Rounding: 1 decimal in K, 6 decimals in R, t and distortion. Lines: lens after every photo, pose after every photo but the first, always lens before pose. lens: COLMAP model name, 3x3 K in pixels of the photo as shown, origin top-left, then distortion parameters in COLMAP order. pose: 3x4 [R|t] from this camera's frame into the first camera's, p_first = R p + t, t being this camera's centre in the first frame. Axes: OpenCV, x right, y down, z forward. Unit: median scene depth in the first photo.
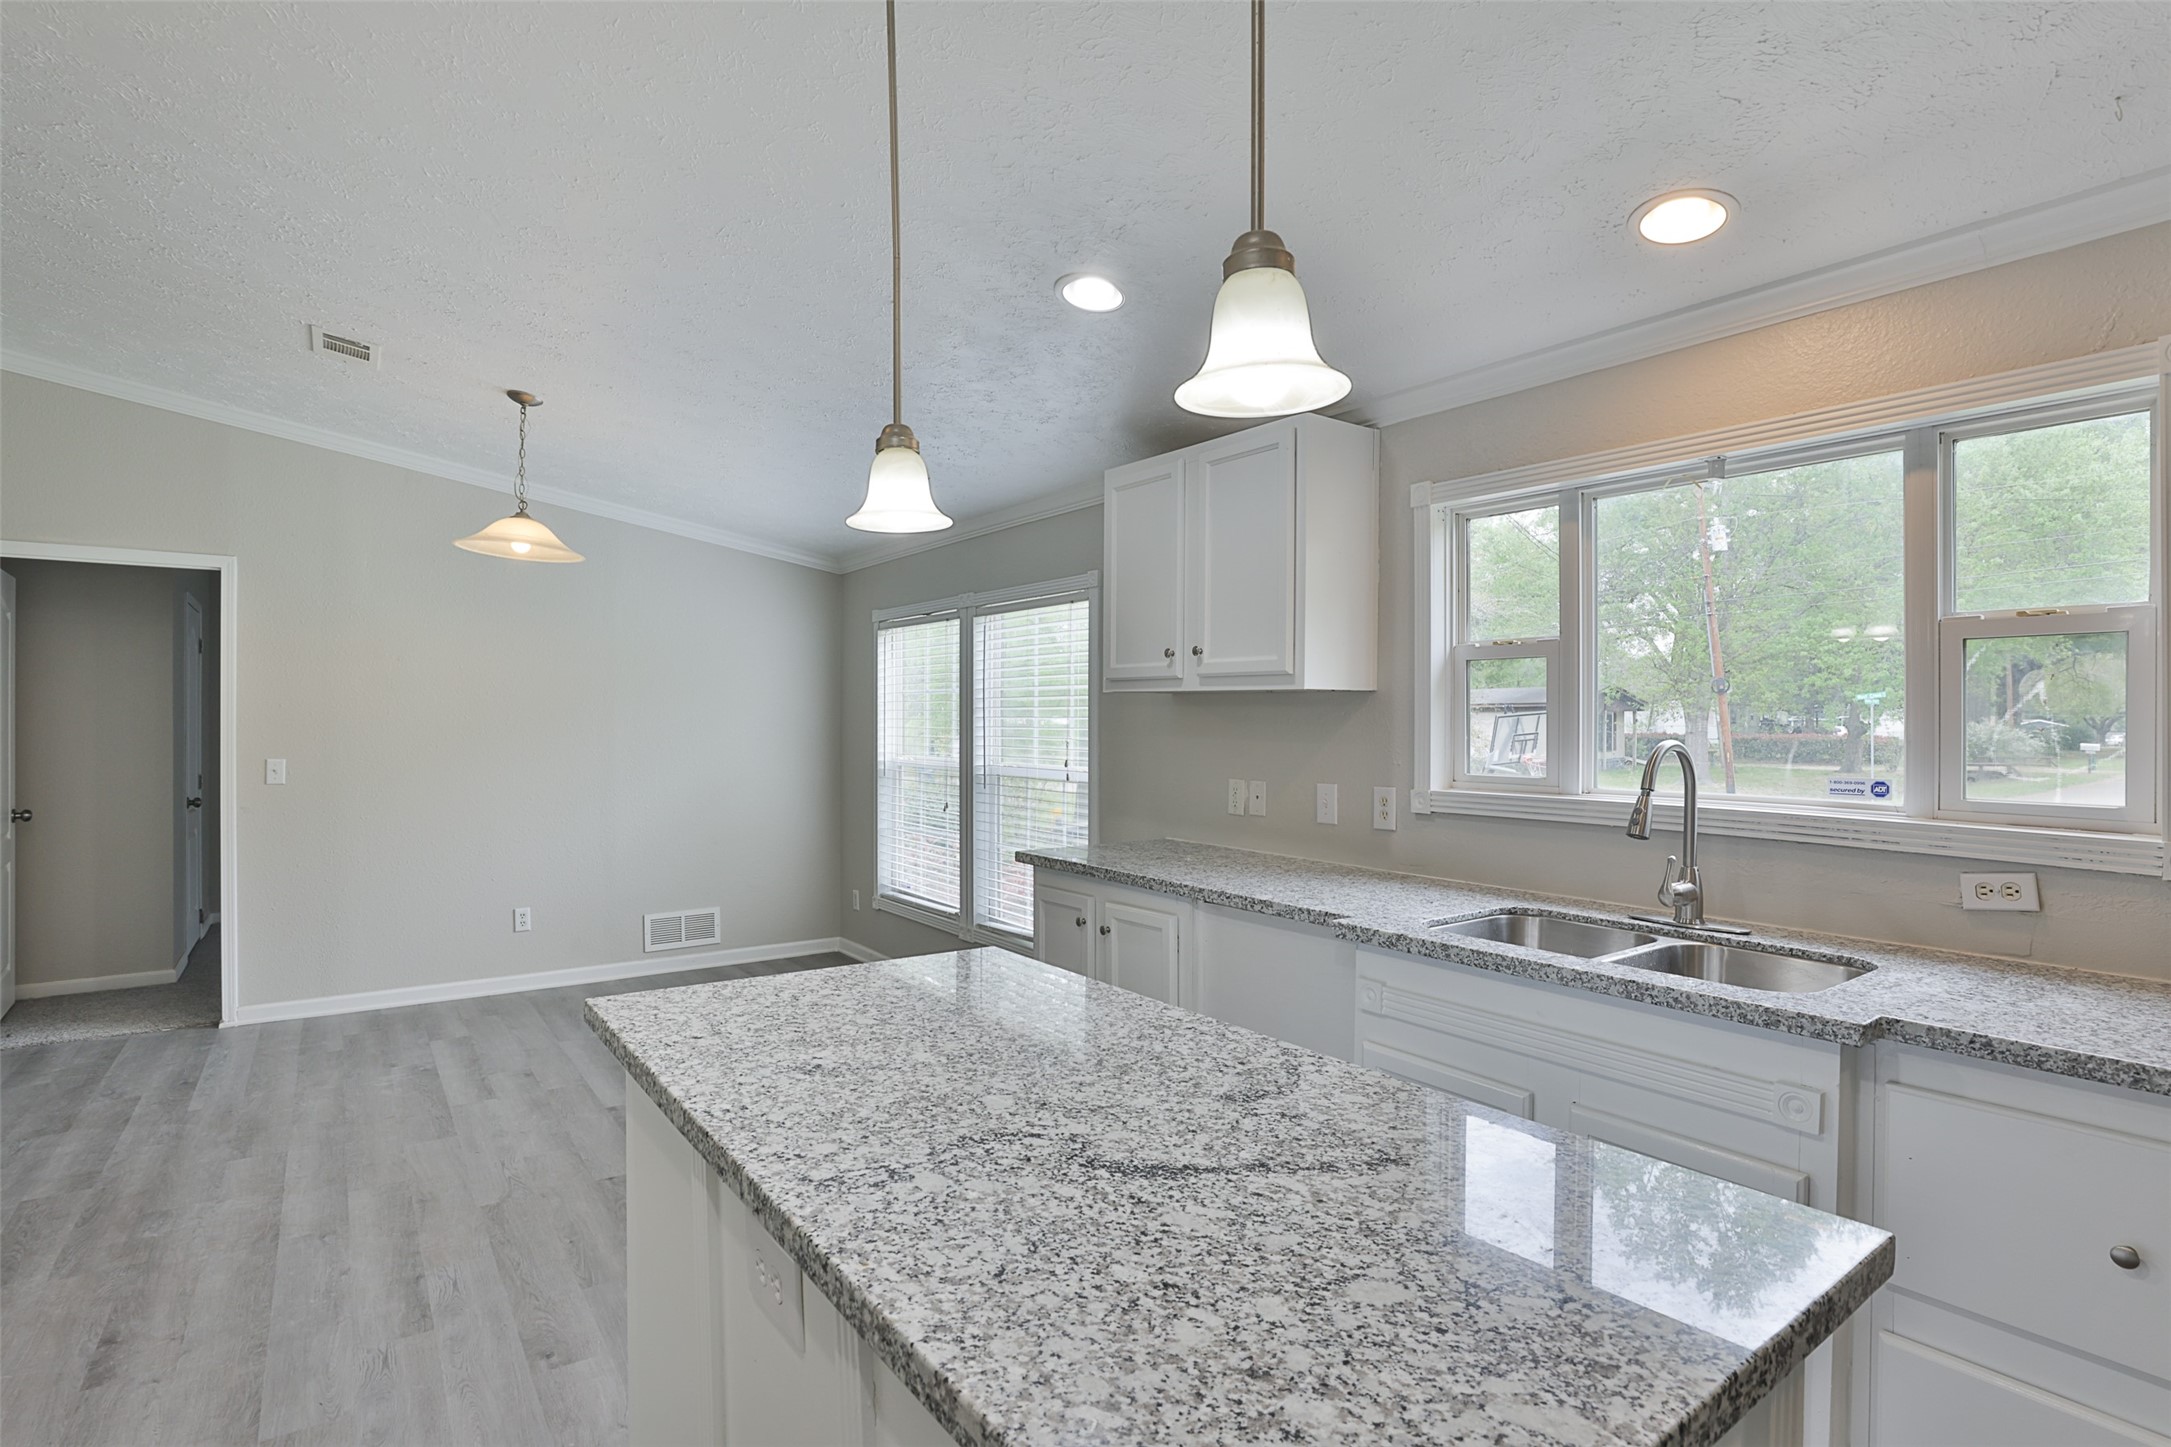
lens RADIAL K [[1033.4, 0, 1090.2], [0, 1033.4, 727.9], [0, 0, 1]] dist [-0.047431, 0.016917]
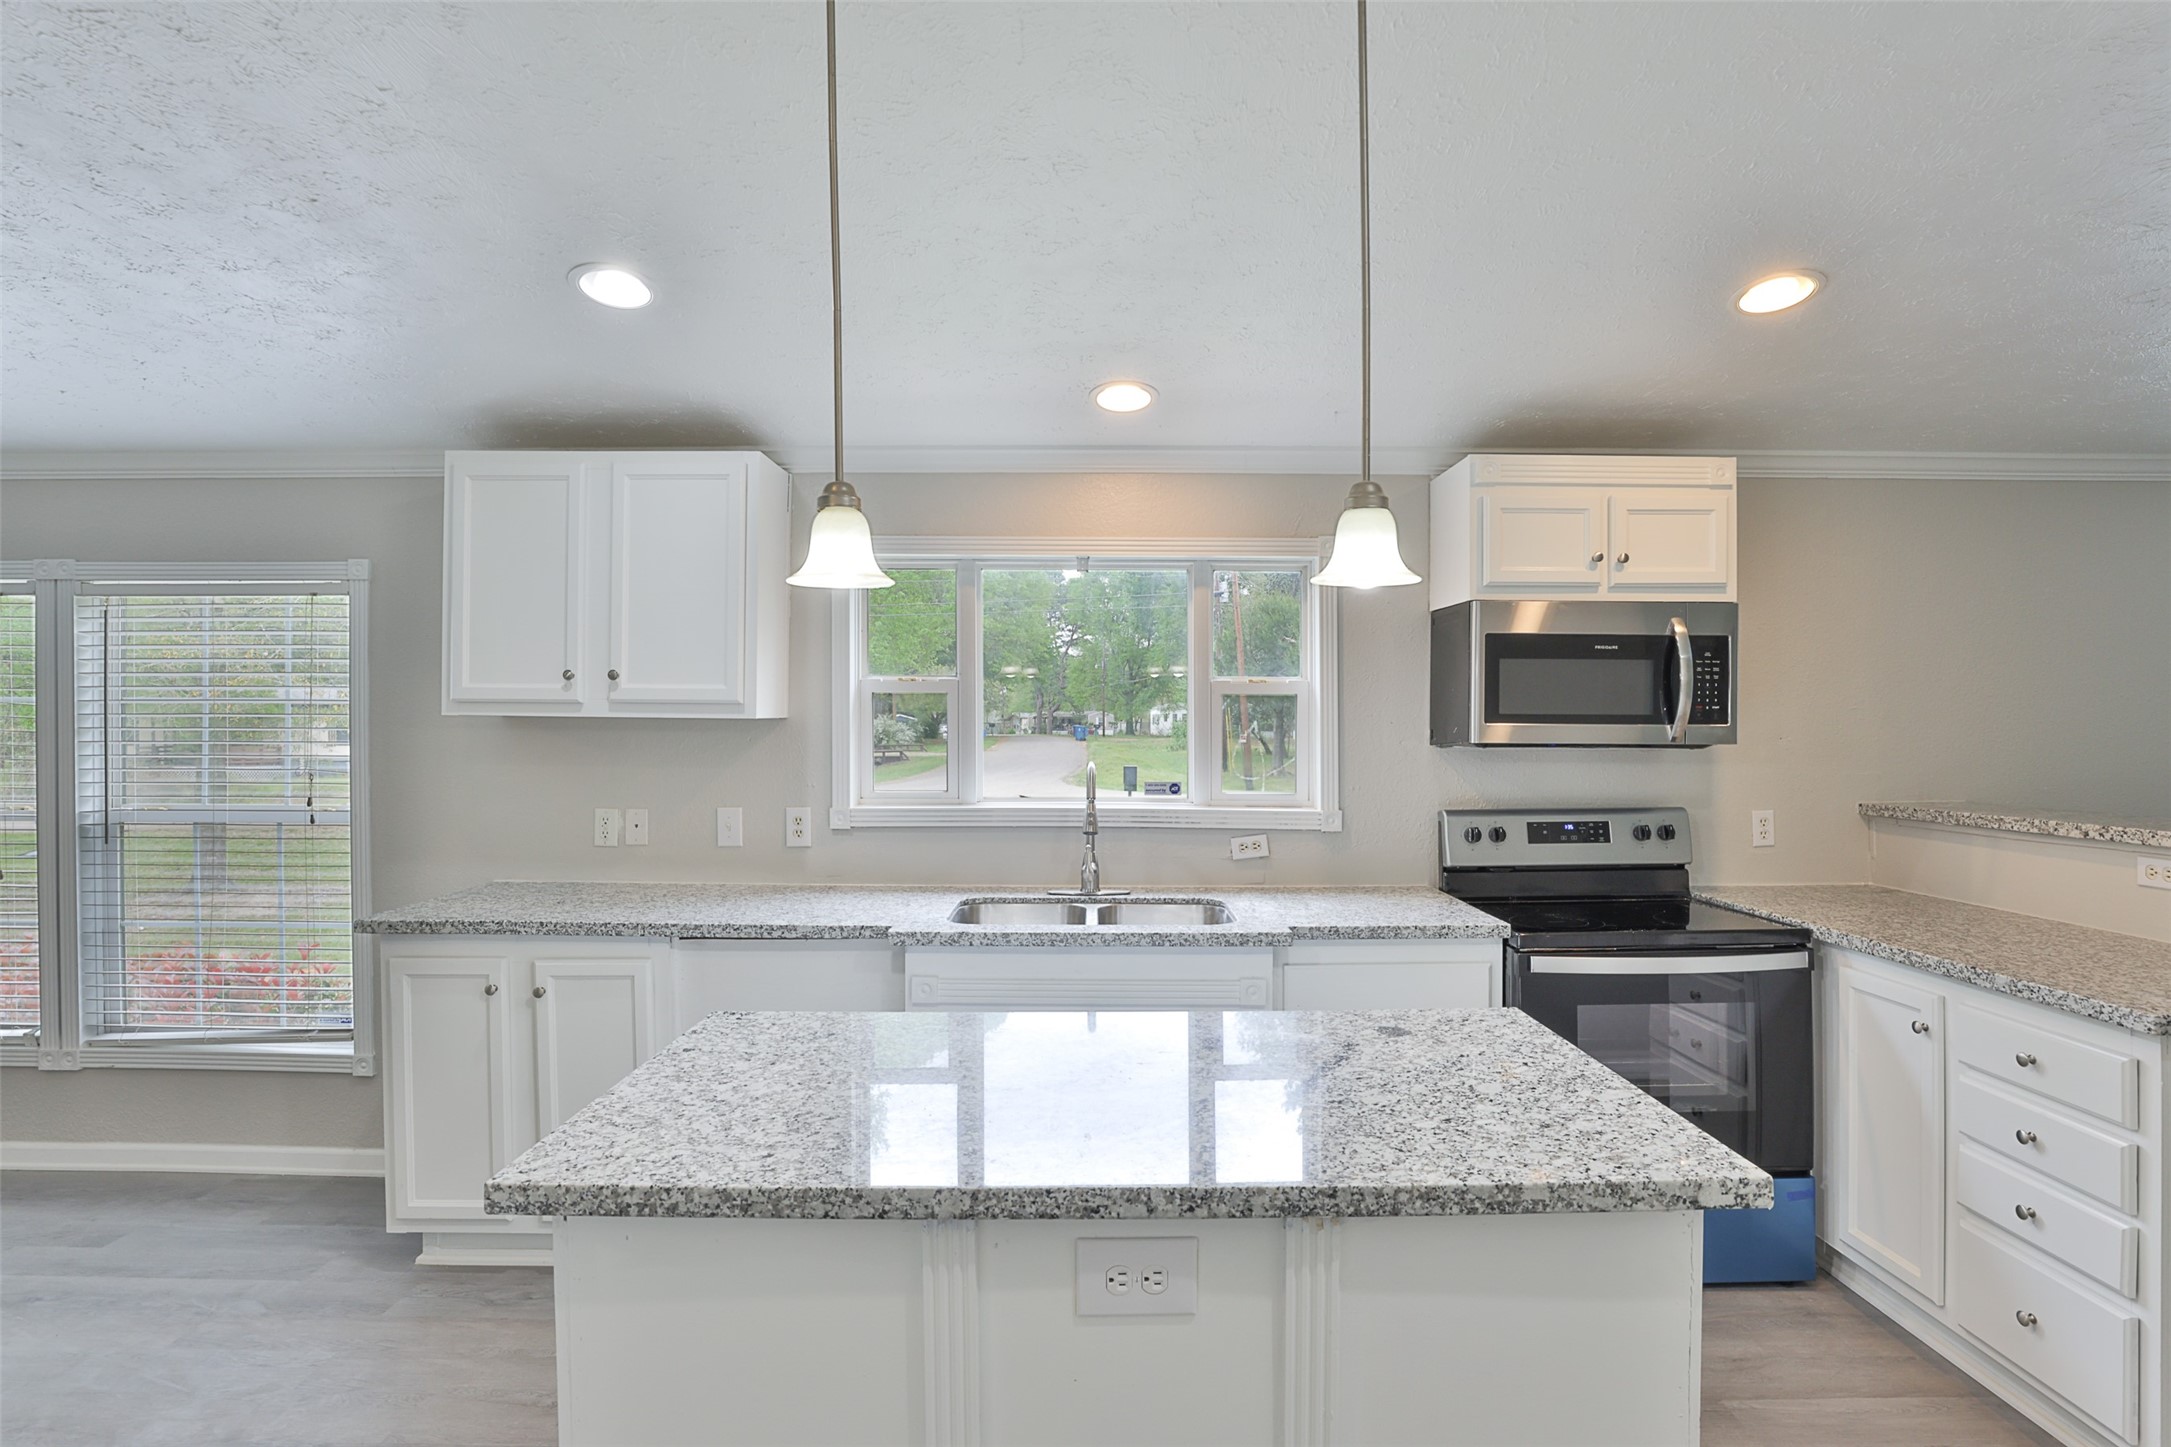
lens RADIAL K [[1033.4, 0, 1090.2], [0, 1033.4, 727.9], [0, 0, 1]] dist [-0.047431, 0.016917]
pose [[0.609615, -0.010260, 0.792631, -0.607610], [0.008427, 0.999944, 0.006462, -0.048103], [-0.792653, 0.002740, 0.609667, 0.157125]]
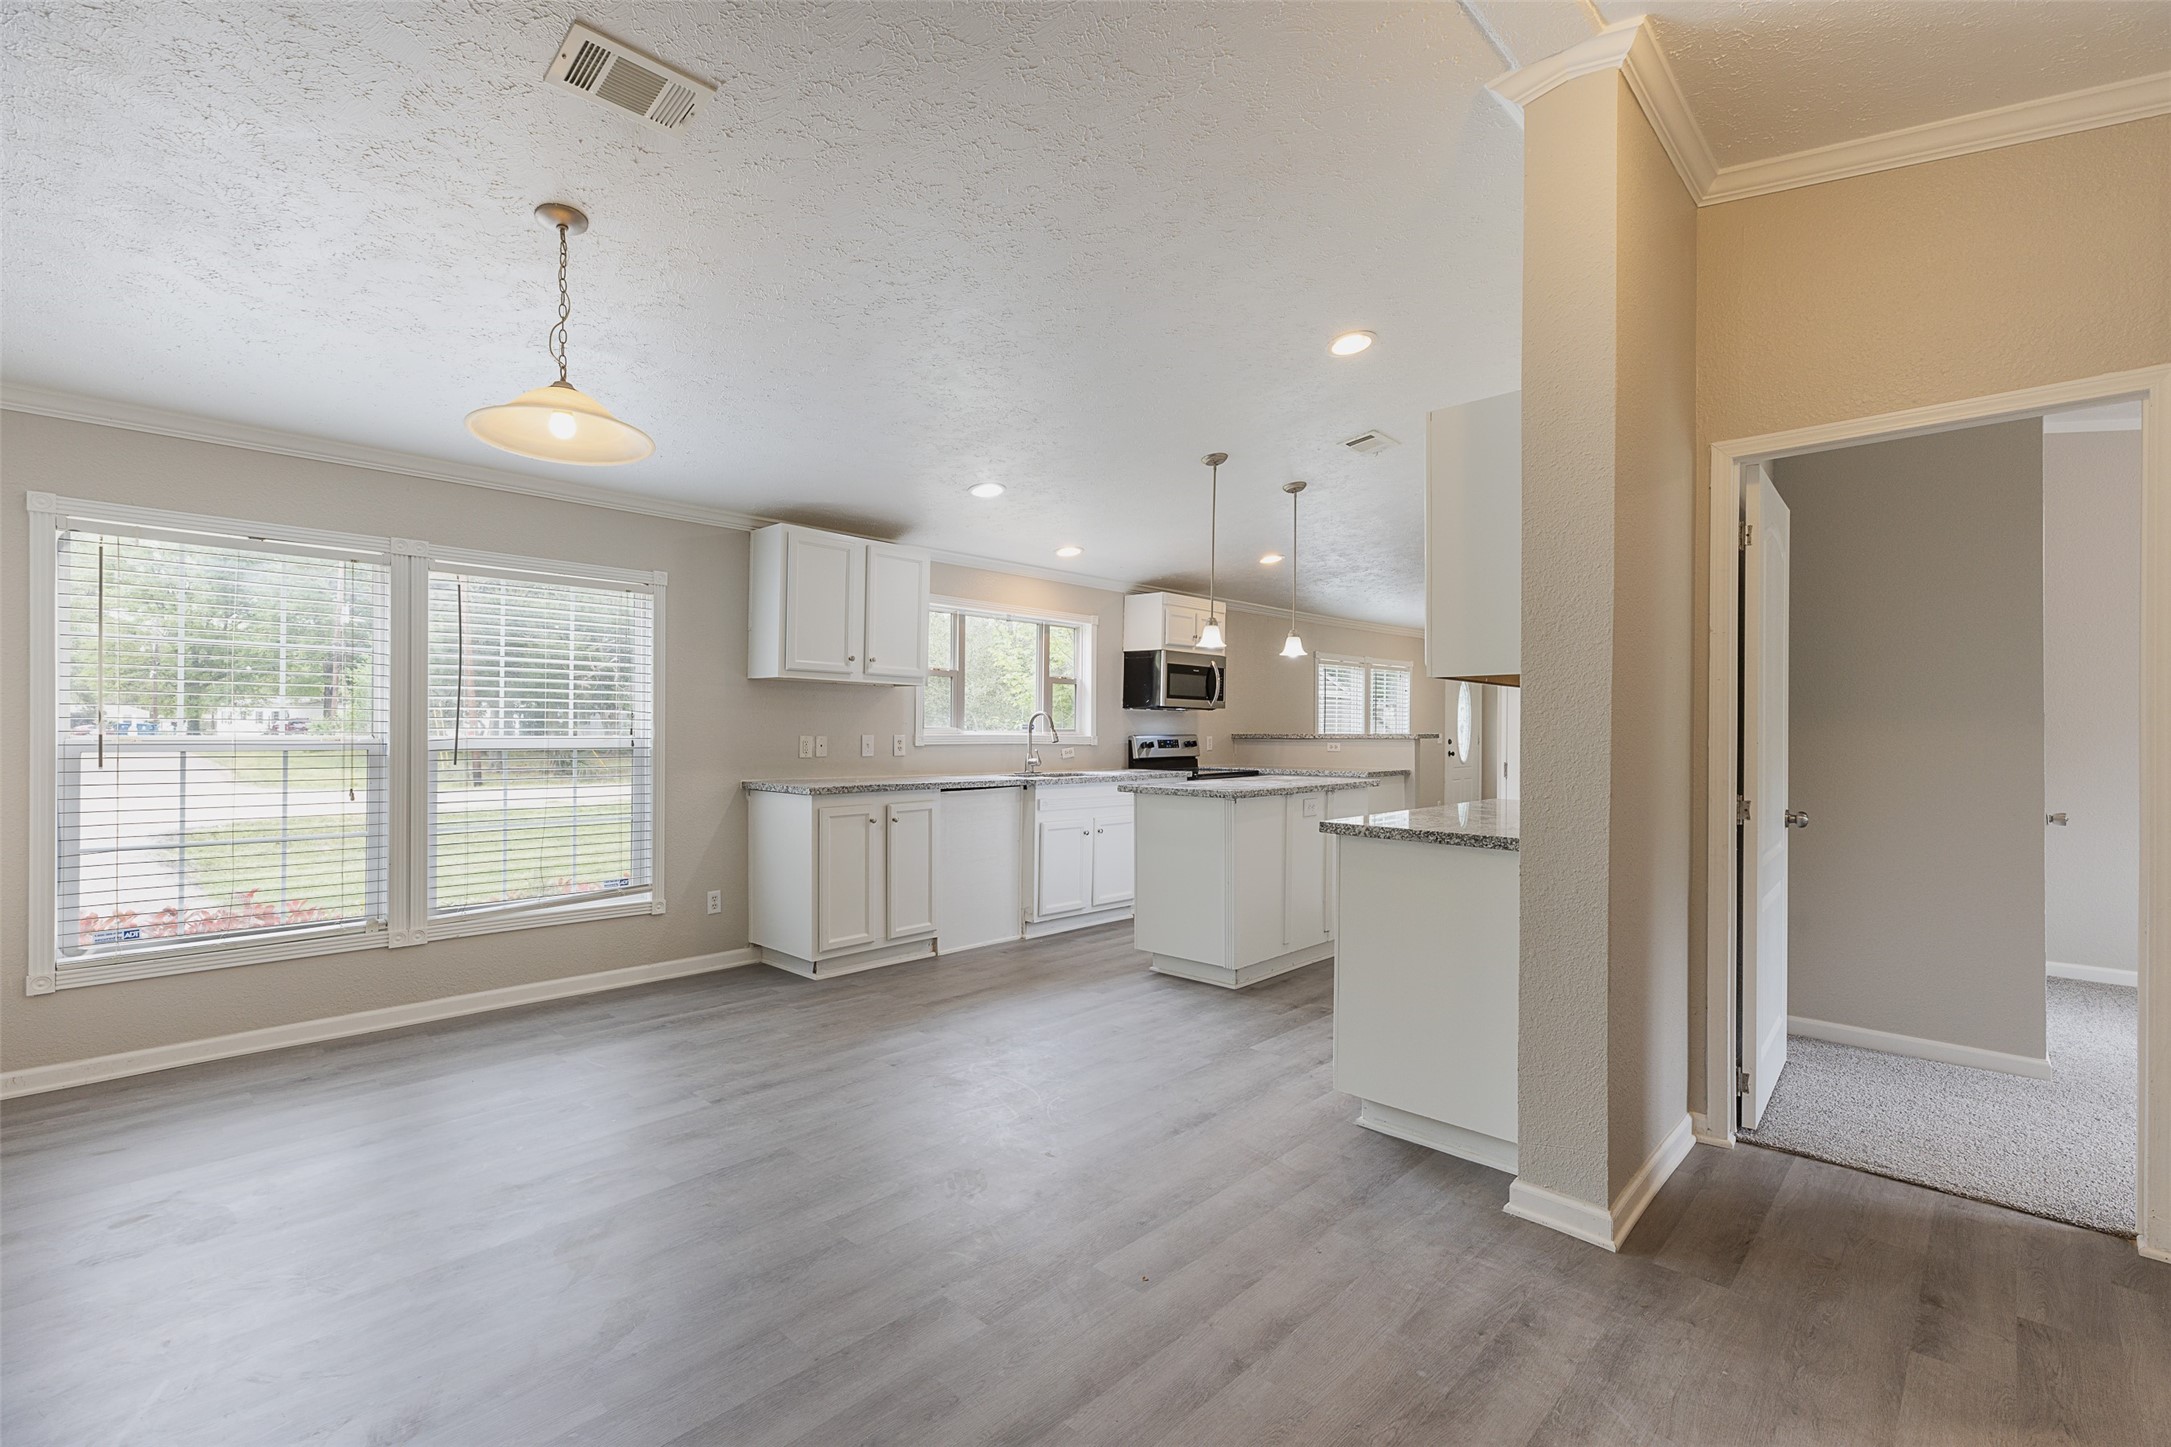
lens RADIAL K [[970.7, 0, 1085.5], [0, 970.7, 723.5], [0, 0, 1]] dist [0.001784, 0.000162]
pose [[-0.158667, -0.000795, 0.987332, -2.629197], [-0.001701, 0.999998, 0.000531, 0.055112], [-0.987331, -0.001596, -0.158668, 1.509558]]
